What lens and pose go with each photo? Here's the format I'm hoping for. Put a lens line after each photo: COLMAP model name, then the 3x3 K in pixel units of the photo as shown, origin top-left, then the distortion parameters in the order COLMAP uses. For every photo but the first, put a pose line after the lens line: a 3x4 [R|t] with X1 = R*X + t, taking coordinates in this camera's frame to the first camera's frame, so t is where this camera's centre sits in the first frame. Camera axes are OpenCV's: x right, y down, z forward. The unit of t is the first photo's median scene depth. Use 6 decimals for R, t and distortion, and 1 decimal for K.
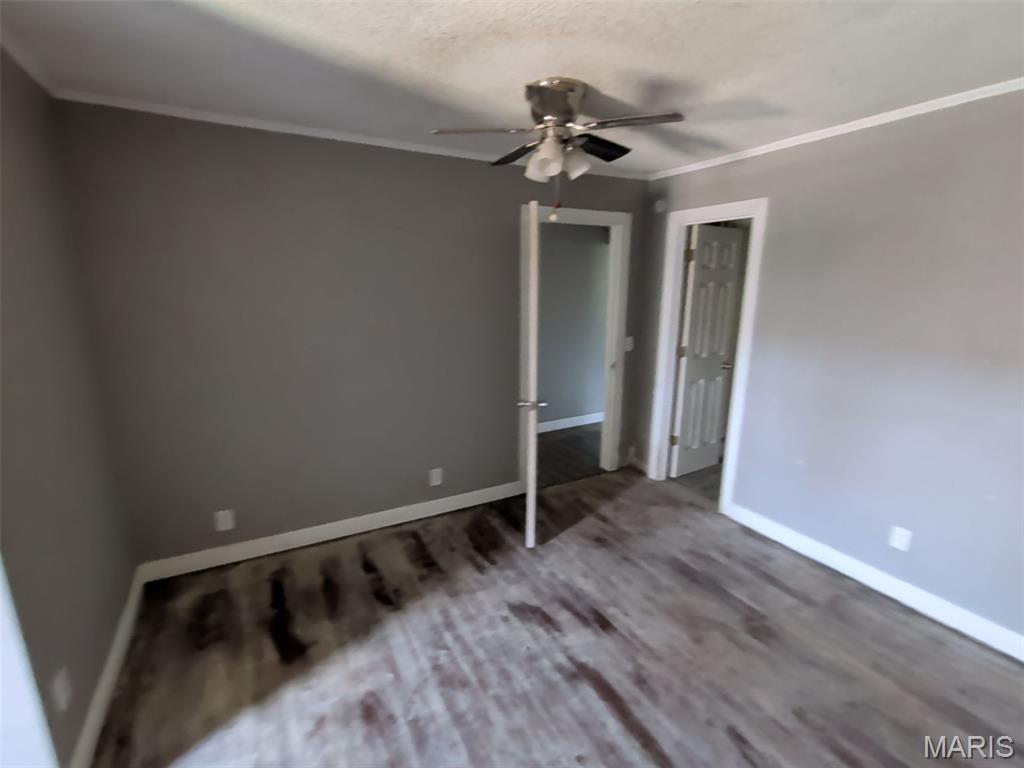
lens RADIAL K [[473.5, 0, 508.4], [0, 473.5, 386.7], [0, 0, 1]] dist [0.002274, 0.001777]
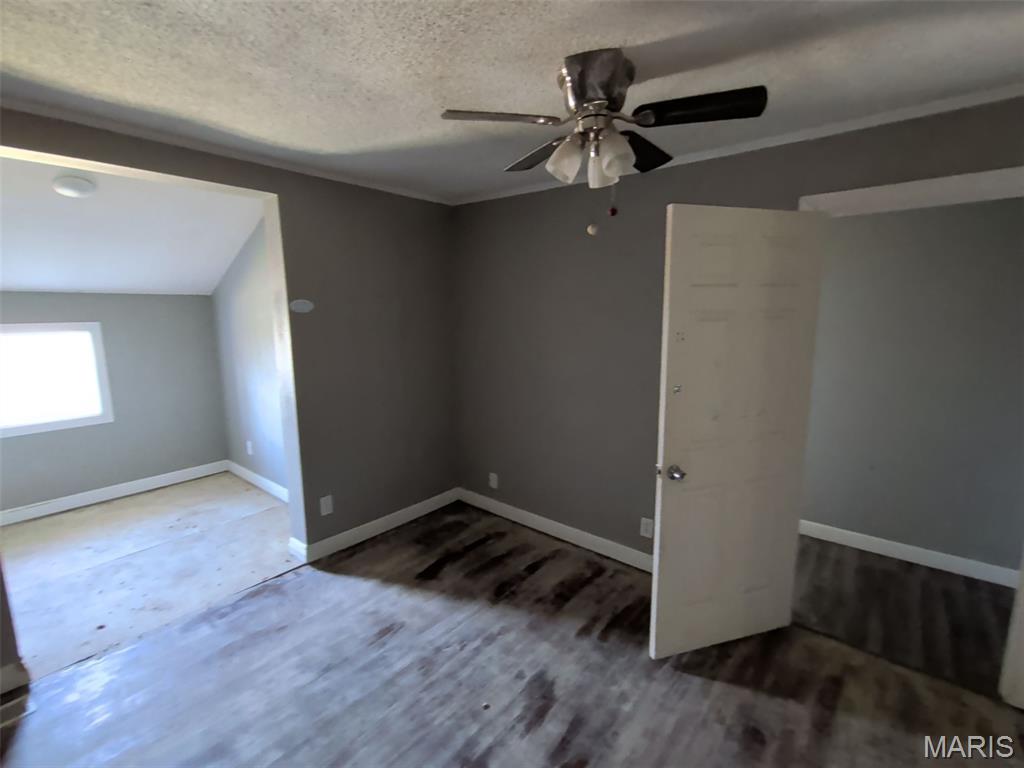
lens RADIAL K [[473.5, 0, 508.9], [0, 473.5, 382.5], [0, 0, 1]] dist [0.002274, 0.001777]
pose [[0.365723, 0.143361, -0.919616, 0.707224], [-0.203029, 0.976559, 0.071495, -0.112811], [0.908309, 0.160561, 0.386257, 0.518976]]
